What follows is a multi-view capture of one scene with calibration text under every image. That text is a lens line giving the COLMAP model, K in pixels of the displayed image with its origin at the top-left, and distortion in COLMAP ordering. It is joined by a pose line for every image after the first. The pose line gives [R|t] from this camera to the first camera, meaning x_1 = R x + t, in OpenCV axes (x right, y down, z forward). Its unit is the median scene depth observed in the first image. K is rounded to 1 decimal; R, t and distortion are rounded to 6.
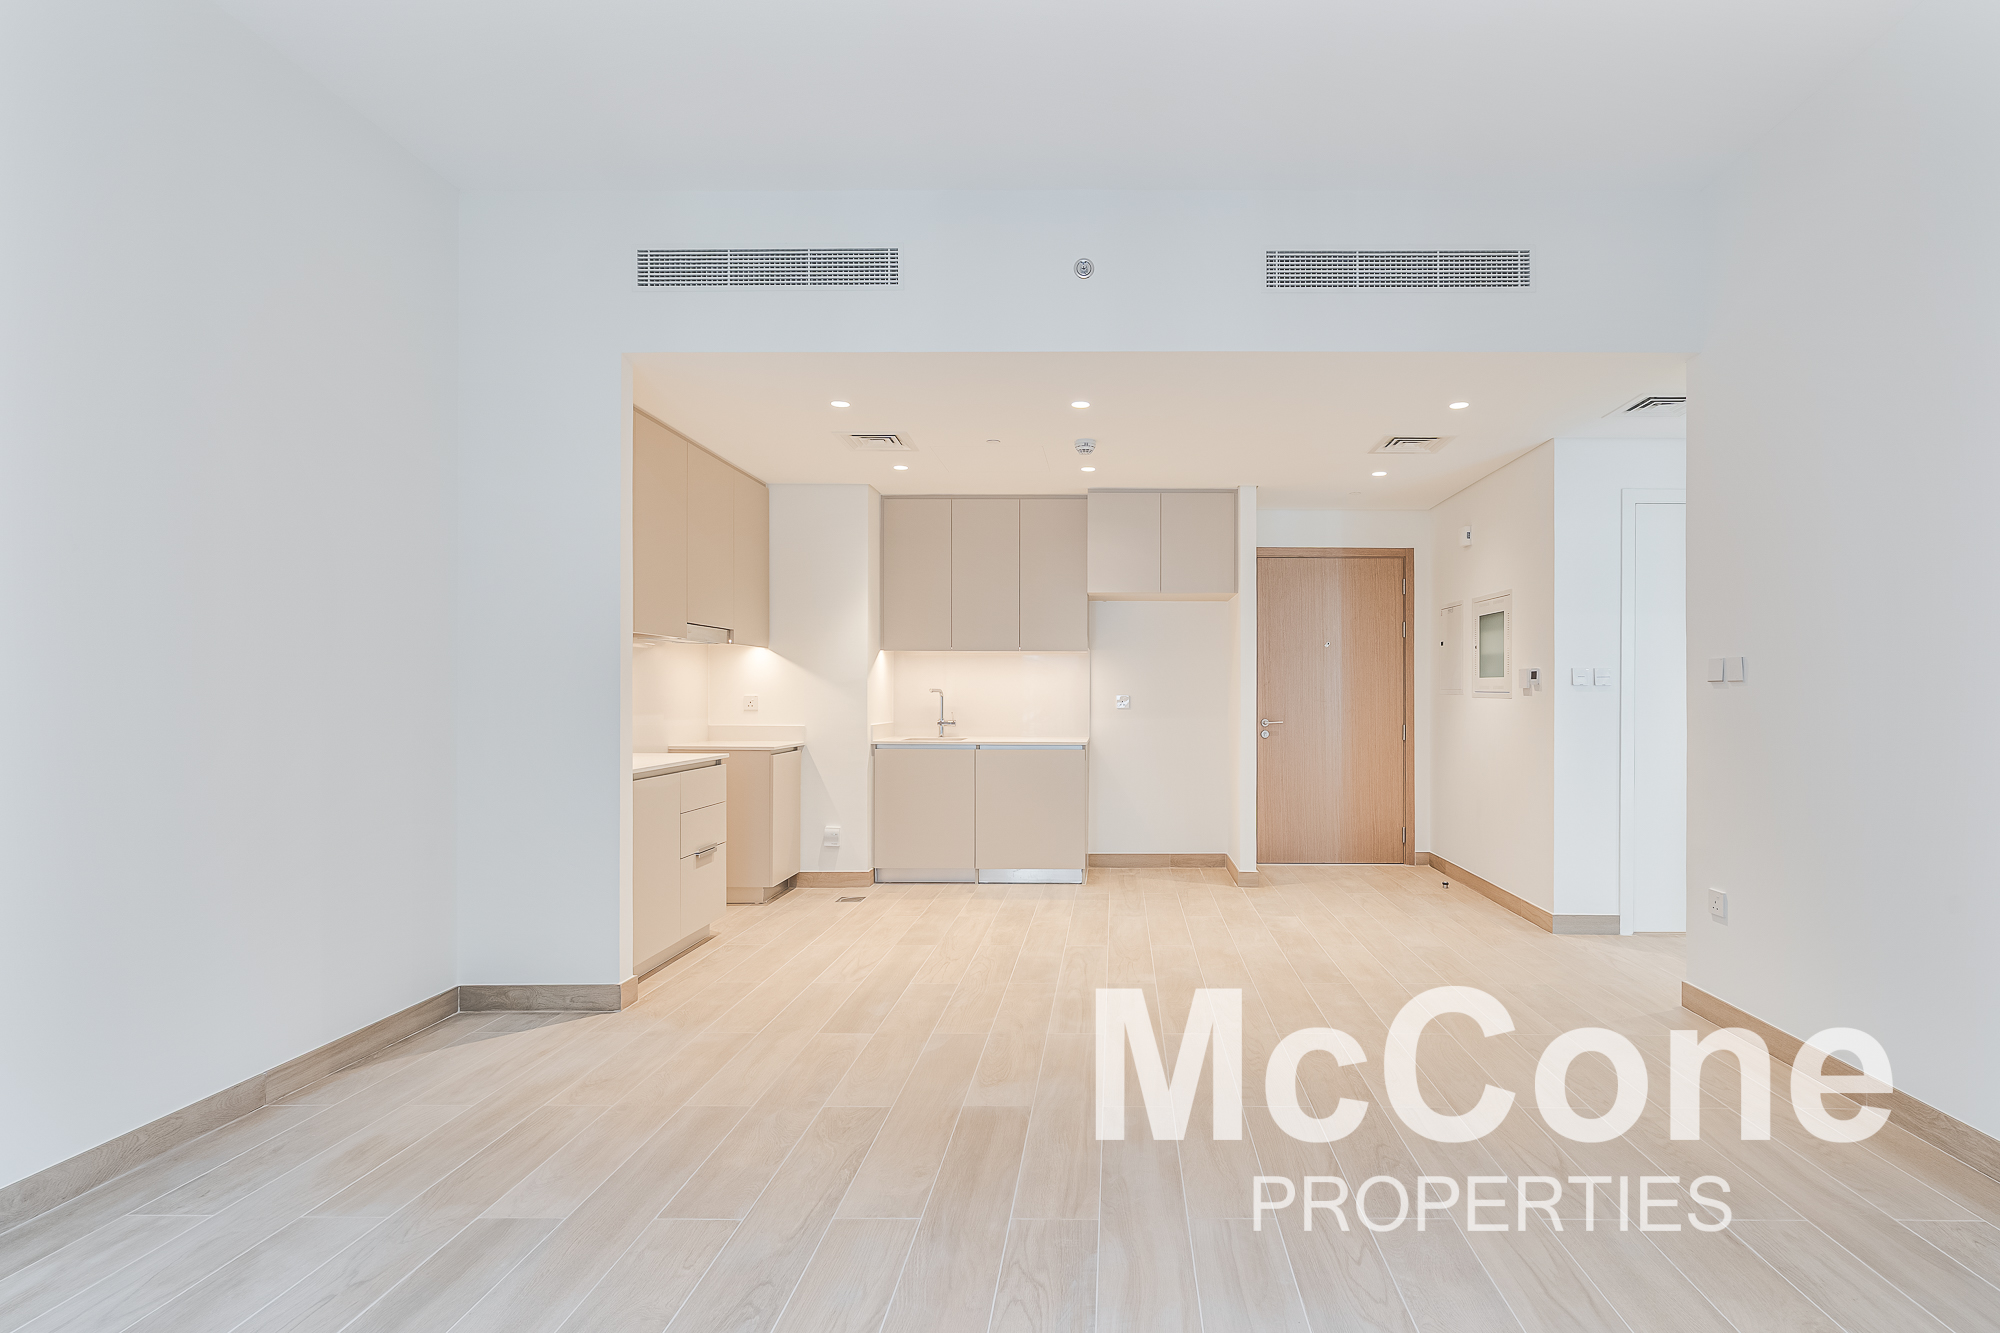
lens RADIAL K [[921.4, 0, 1000.0], [0, 921.4, 666.5], [0, 0, 1]] dist [-0.000894, -0.000032]
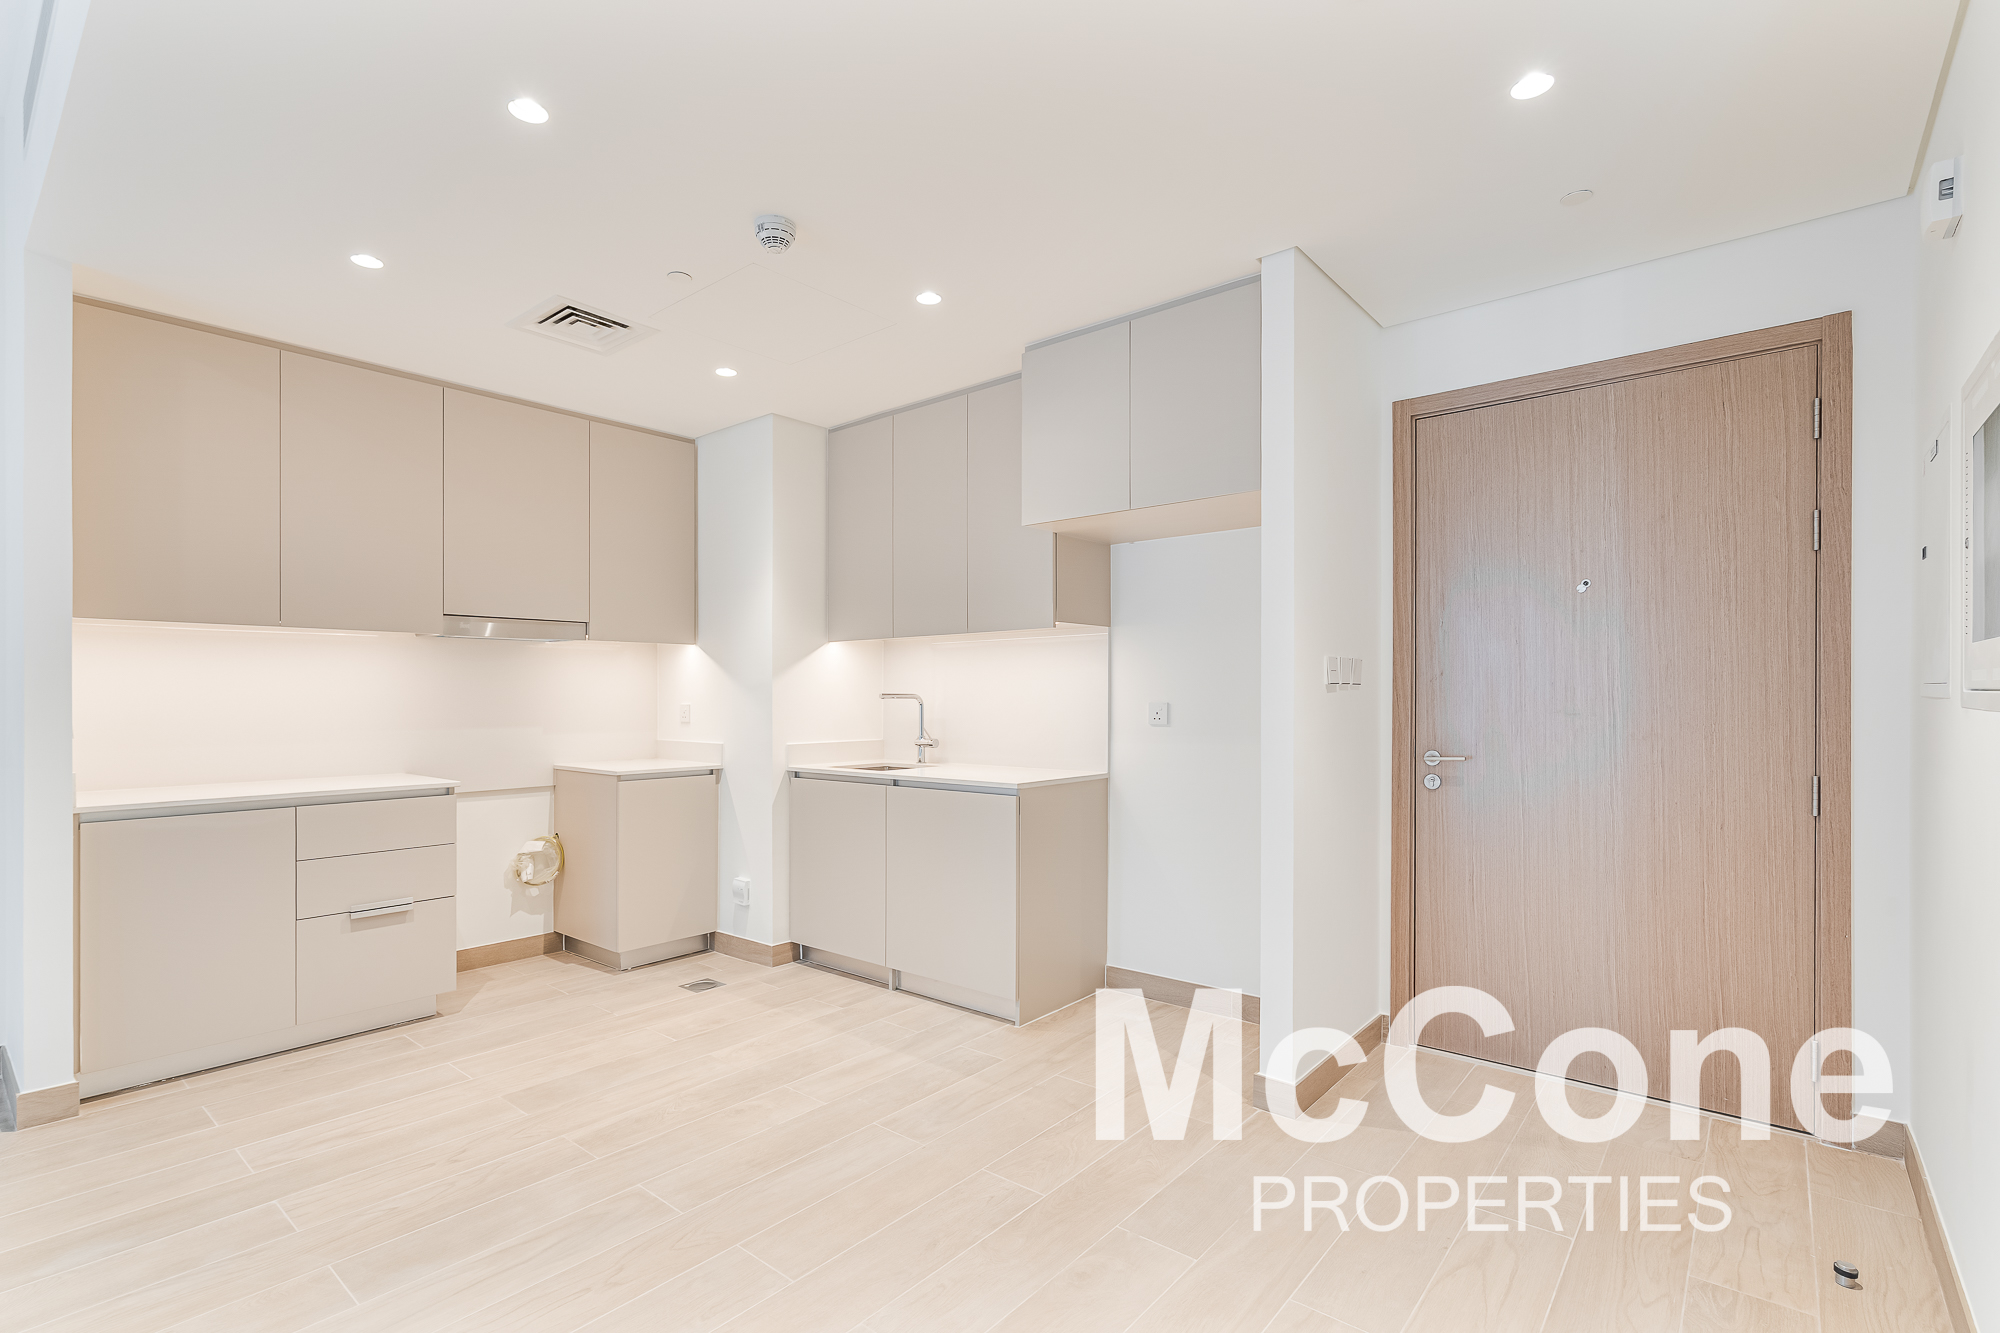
lens RADIAL K [[855.3, 0, 997.0], [0, 855.3, 678.0], [0, 0, 1]] dist [0.001256, 0.000415]
pose [[0.817769, -0.020682, -0.575174, 0.387427], [0.020144, 0.999770, -0.007310, 0.019487], [0.575193, -0.005608, 0.817998, 0.543066]]
